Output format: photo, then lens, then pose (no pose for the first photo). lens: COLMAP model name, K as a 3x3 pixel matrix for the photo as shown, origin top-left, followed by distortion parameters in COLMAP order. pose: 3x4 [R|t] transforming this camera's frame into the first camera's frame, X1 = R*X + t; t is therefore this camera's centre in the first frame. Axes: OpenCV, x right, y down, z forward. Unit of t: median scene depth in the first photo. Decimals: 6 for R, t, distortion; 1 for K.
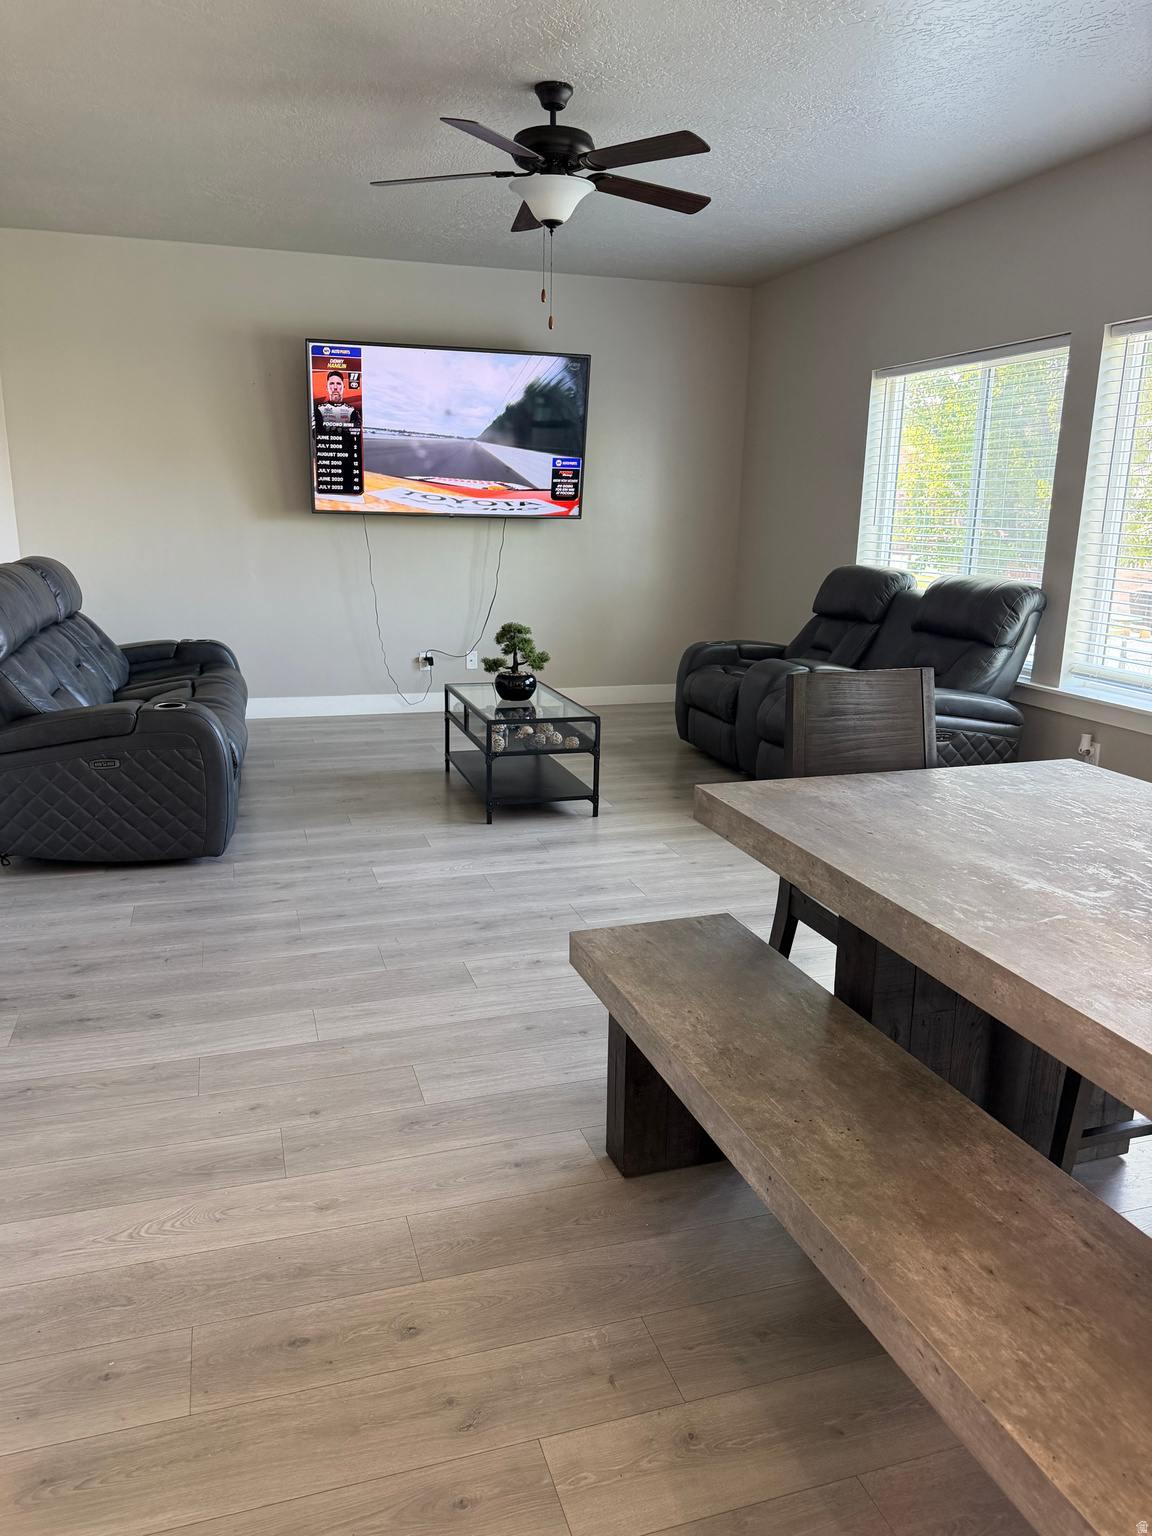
lens RADIAL K [[1098.3, 0, 580.6], [0, 1098.3, 778.7], [0, 0, 1]] dist [0.070412, -0.086218]
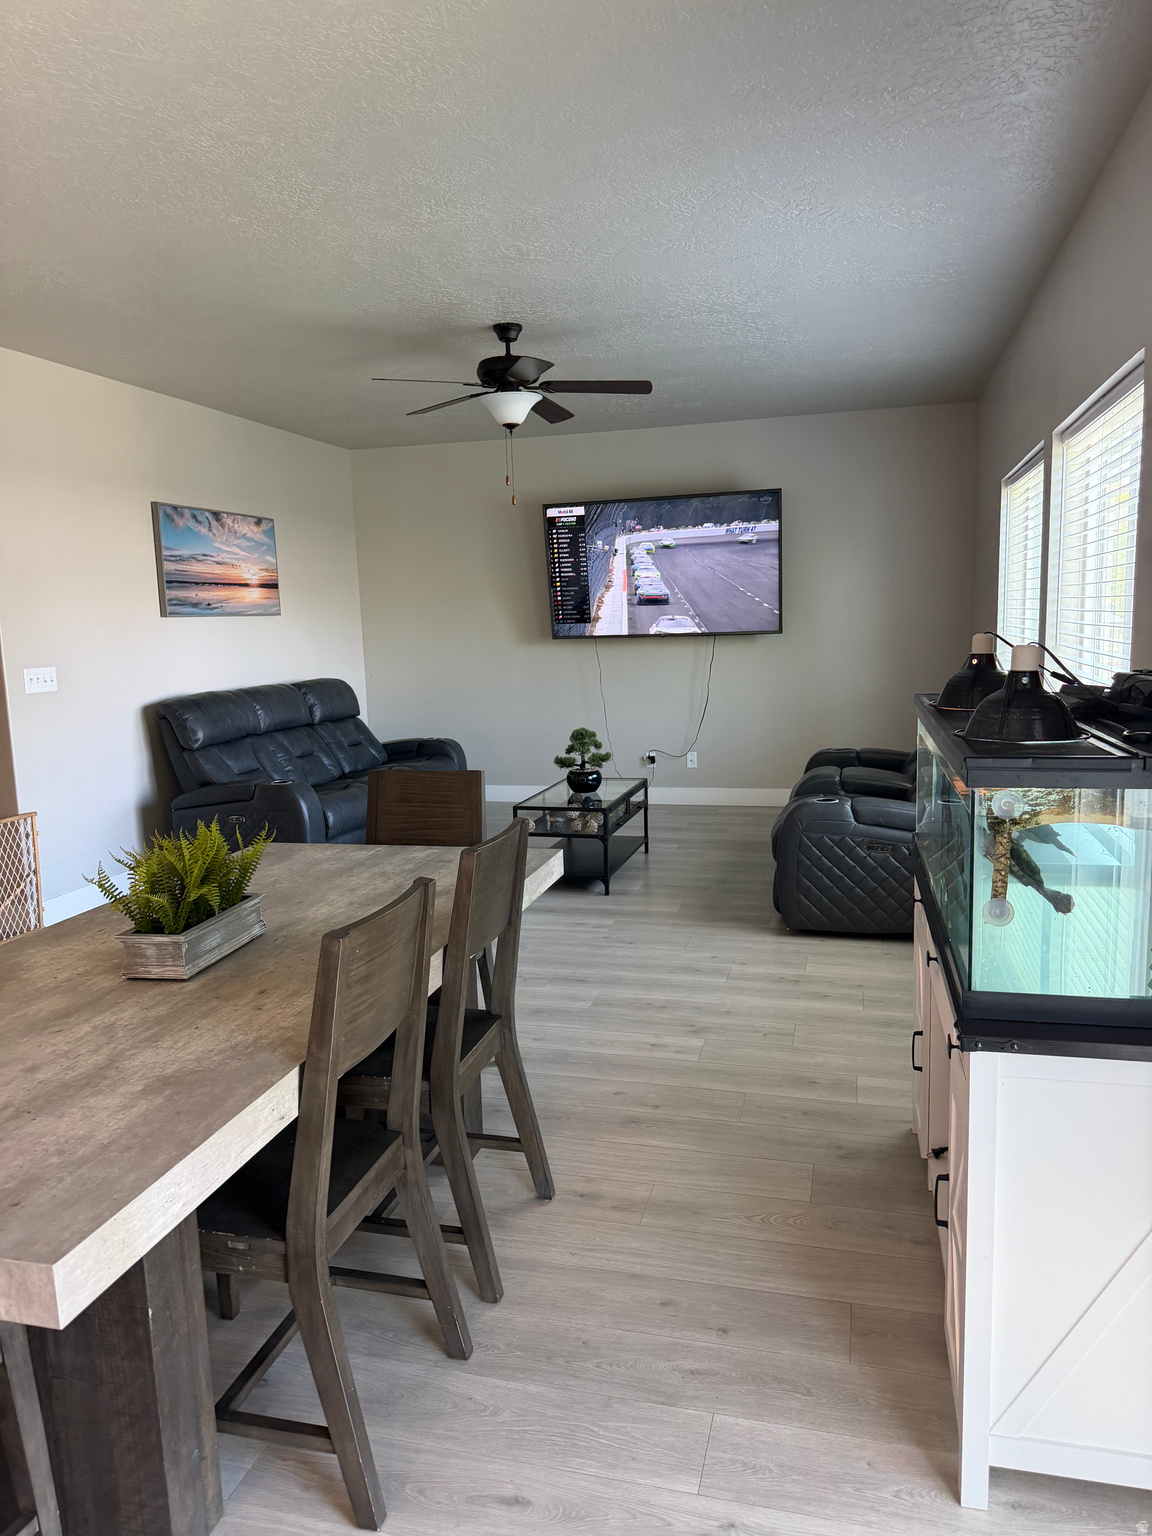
lens RADIAL K [[1085.2, 0, 573.0], [0, 1085.2, 794.3], [0, 0, 1]] dist [-0.009680, -0.000653]
pose [[0.834592, 0.045976, -0.548946, 0.576680], [-0.087224, 0.994969, -0.049280, -0.011110], [0.543919, 0.089010, 0.834404, 0.017613]]
